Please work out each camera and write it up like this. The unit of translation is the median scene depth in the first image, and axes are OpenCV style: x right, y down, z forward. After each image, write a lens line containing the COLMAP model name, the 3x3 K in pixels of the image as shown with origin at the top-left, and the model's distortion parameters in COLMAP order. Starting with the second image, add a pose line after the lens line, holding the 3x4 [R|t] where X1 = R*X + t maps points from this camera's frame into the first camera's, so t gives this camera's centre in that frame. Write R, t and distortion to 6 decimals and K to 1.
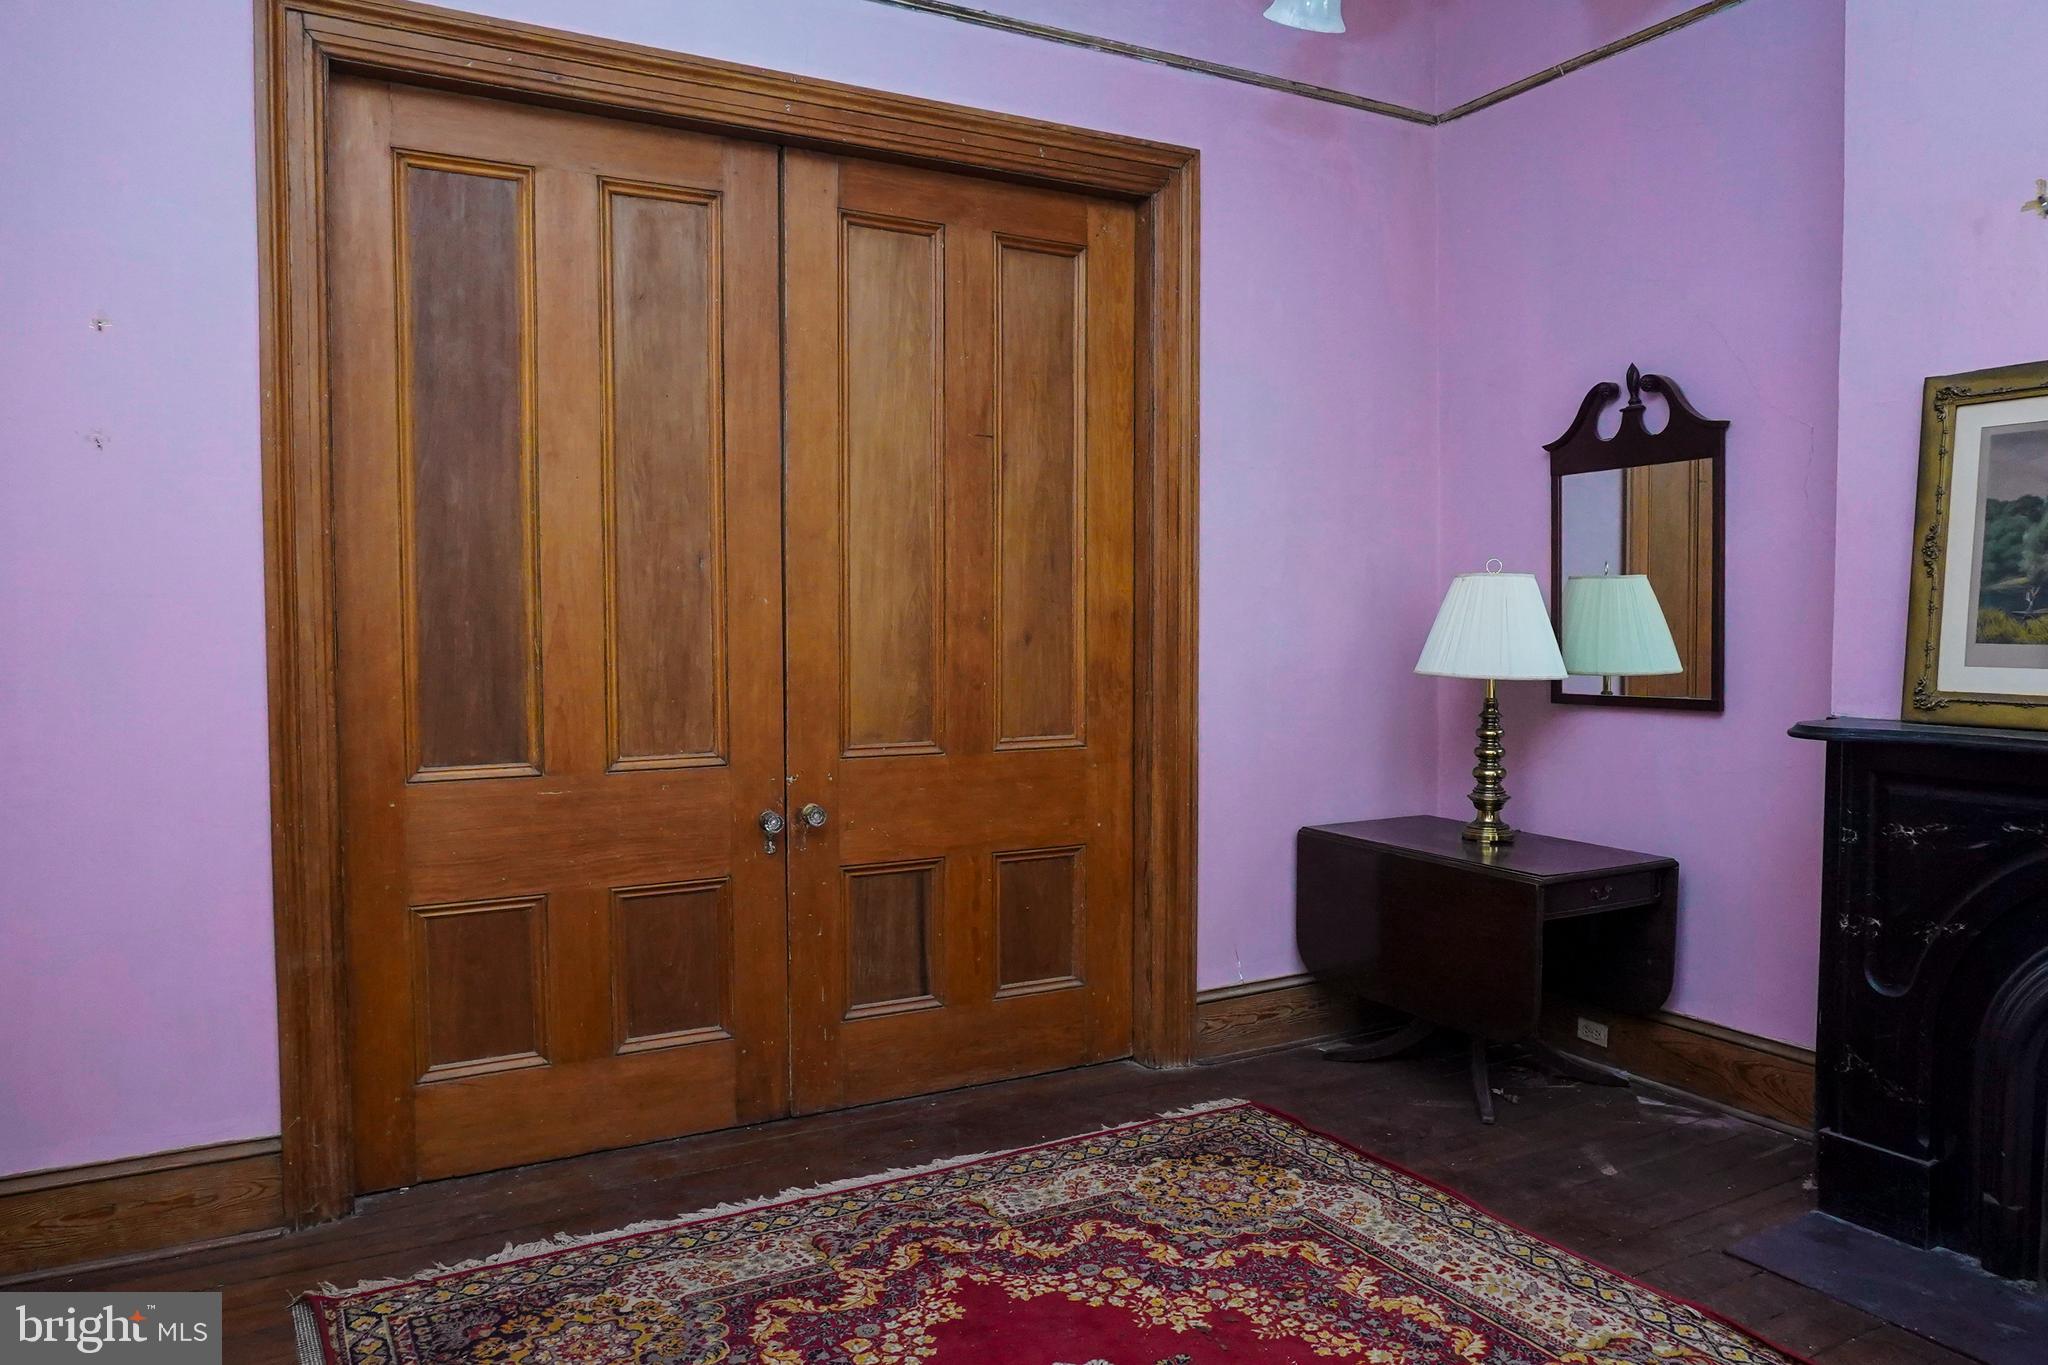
lens RADIAL K [[1413.6, 0, 1024.0], [0, 1413.6, 682.5], [0, 0, 1]] dist [-0.061250, 0.037319]
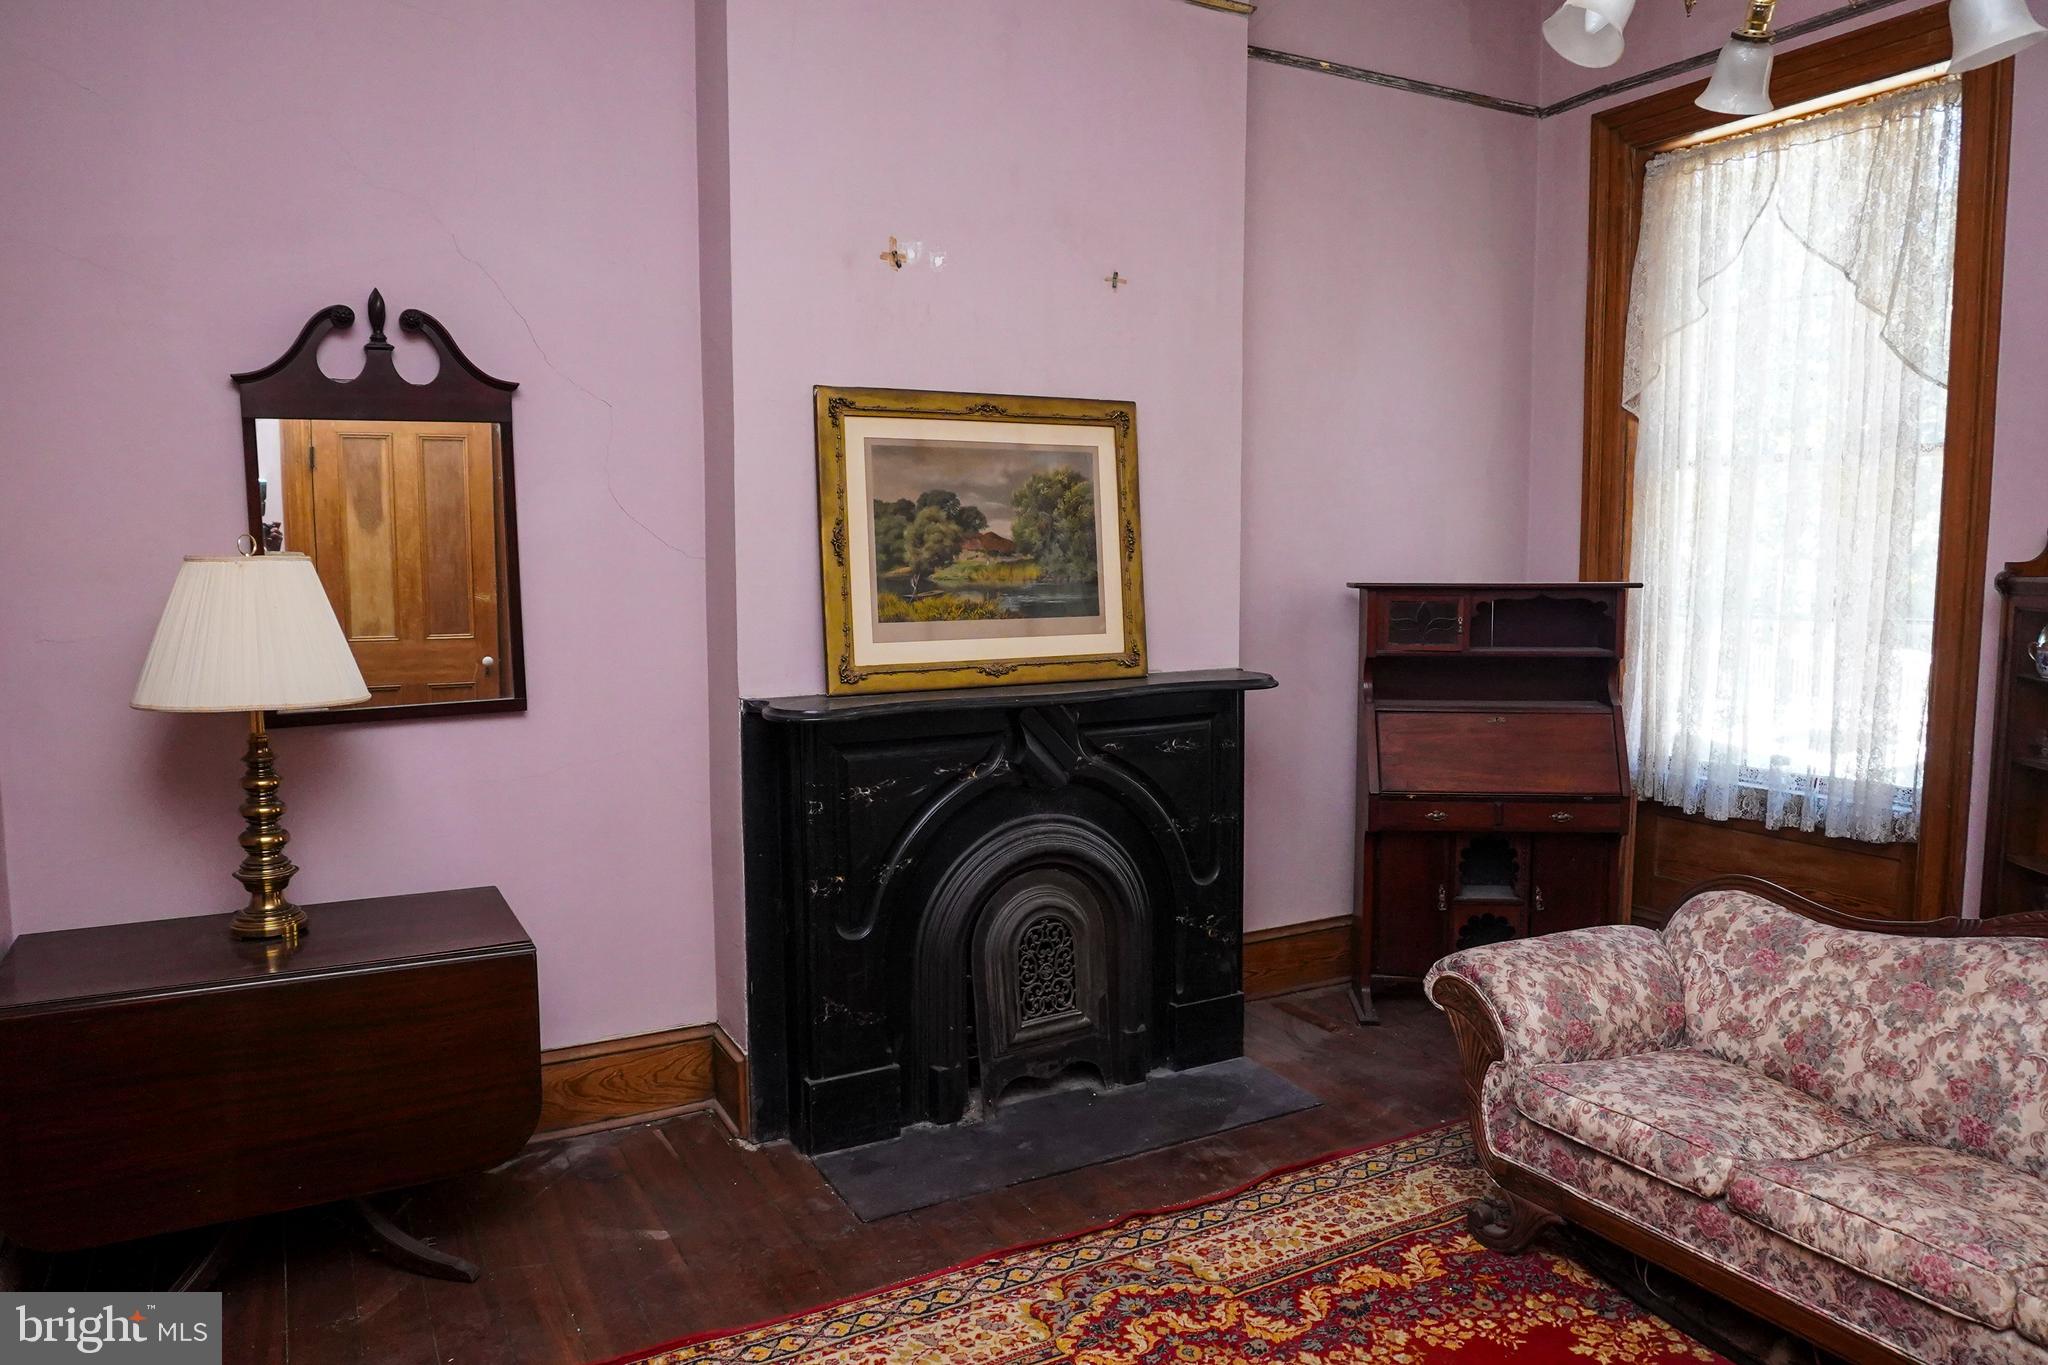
lens RADIAL K [[1390.0, 0, 1032.6], [0, 1390.0, 683.9], [0, 0, 1]] dist [-0.059698, 0.036900]
pose [[0.000848, -0.101667, 0.994818, -0.414353], [0.051944, 0.993480, 0.101486, -0.075759], [-0.998650, 0.051588, 0.006123, 0.731106]]
